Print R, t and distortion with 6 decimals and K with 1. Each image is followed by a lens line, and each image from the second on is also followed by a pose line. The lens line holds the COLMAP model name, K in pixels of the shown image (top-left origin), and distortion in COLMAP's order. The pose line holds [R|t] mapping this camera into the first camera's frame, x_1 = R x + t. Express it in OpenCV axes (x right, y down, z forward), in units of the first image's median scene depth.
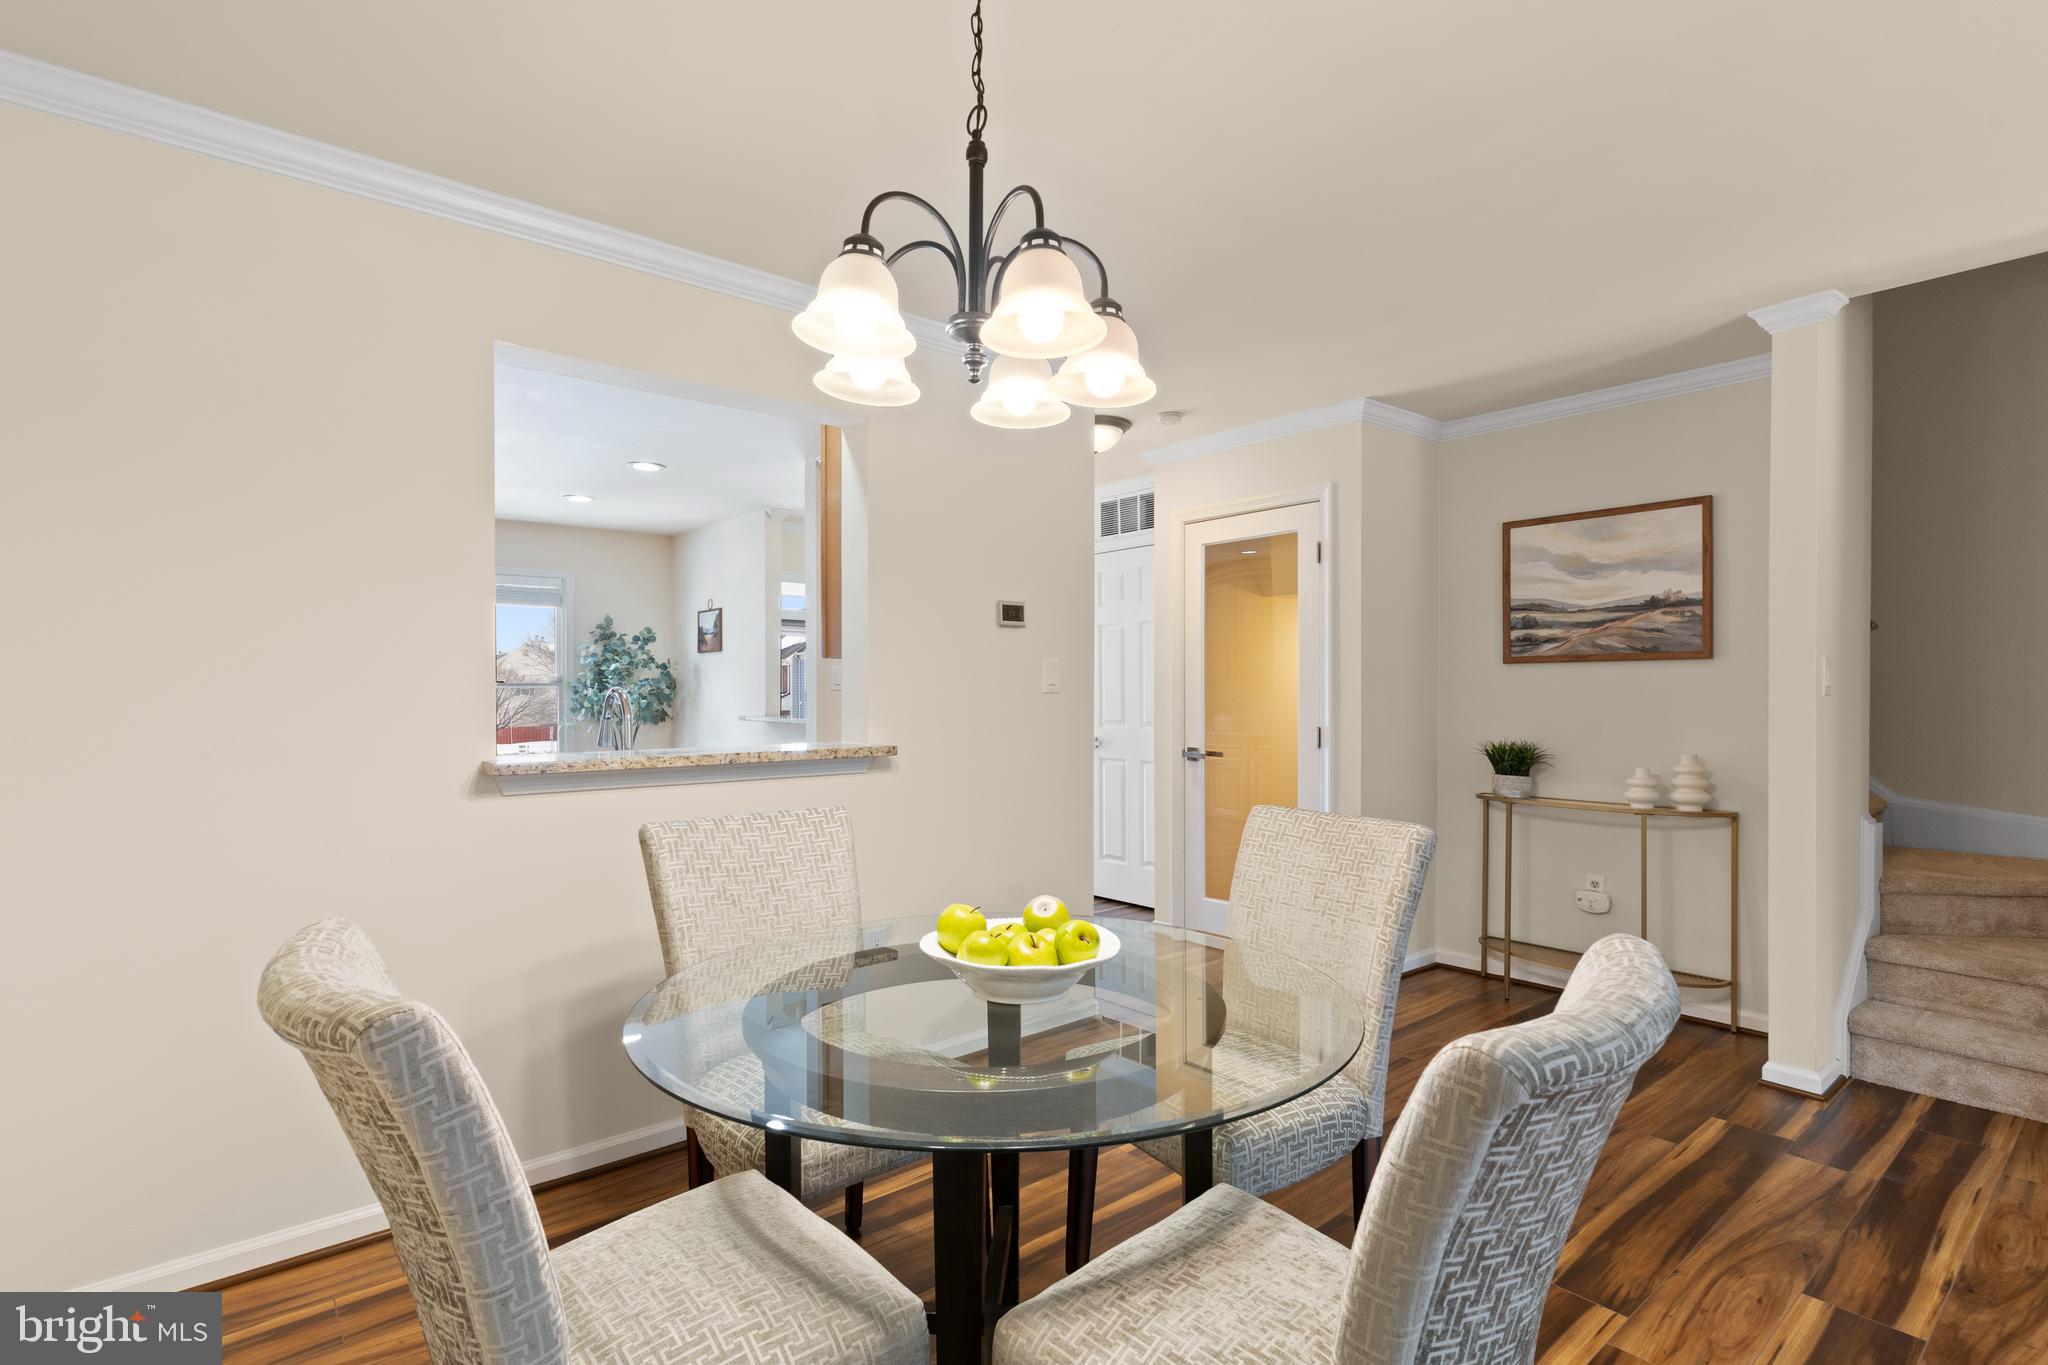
lens RADIAL K [[990.5, 0, 1028.5], [0, 990.5, 685.7], [0, 0, 1]] dist [0.003314, -0.000743]
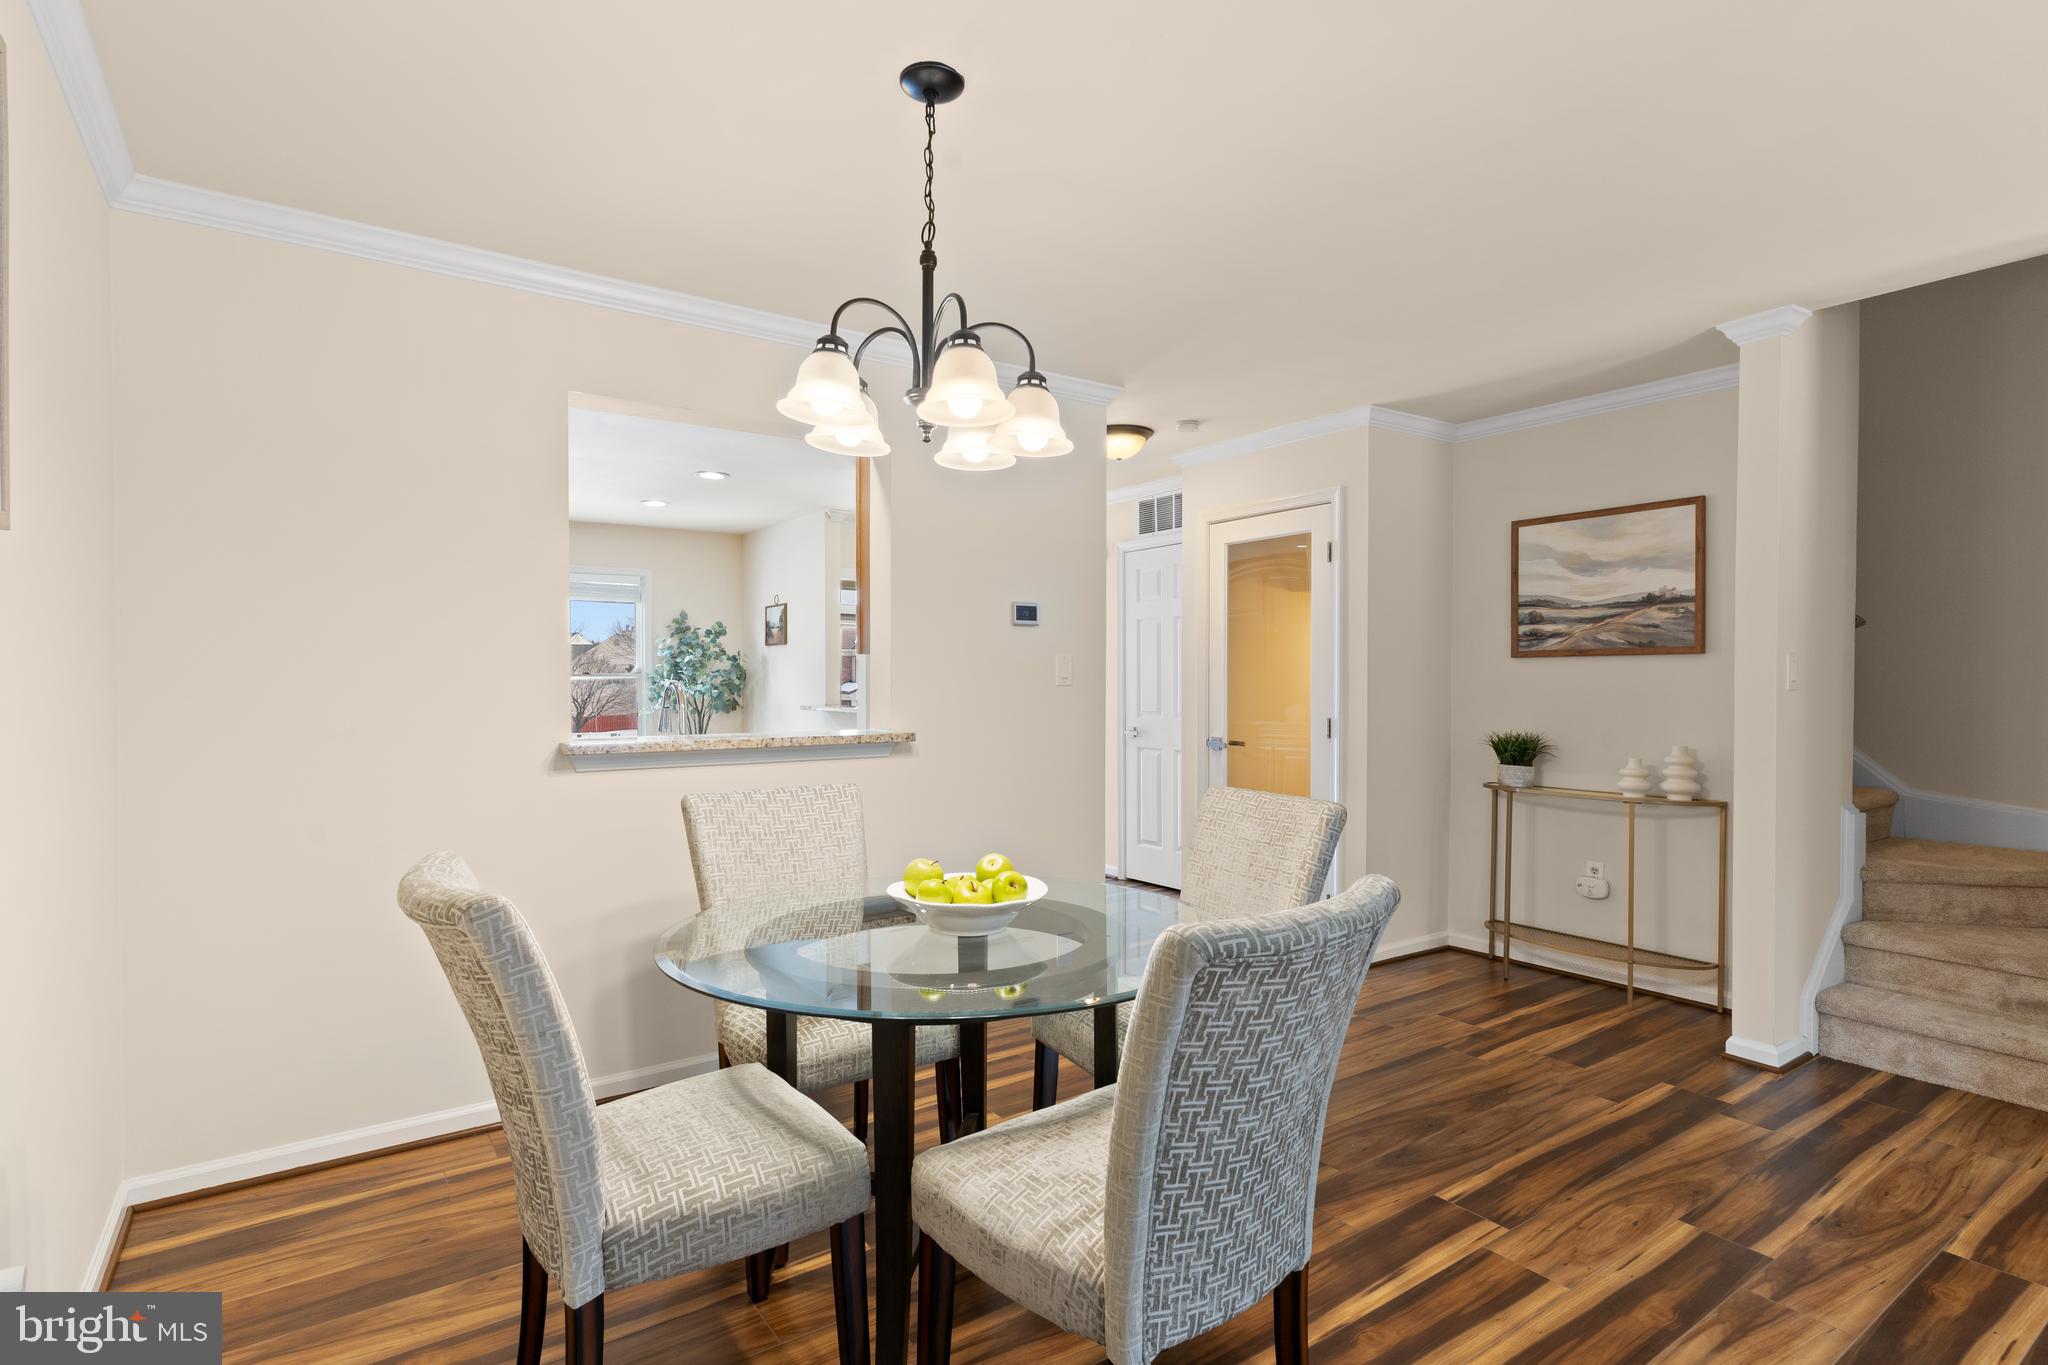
lens RADIAL K [[990.5, 0, 1020.2], [0, 990.5, 682.8], [0, 0, 1]] dist [0.003314, -0.000743]
pose [[0.996832, 0.001512, -0.079522, 0.091764], [-0.000961, 0.999975, 0.006969, -0.005157], [0.079530, -0.006871, 0.996809, -0.137571]]
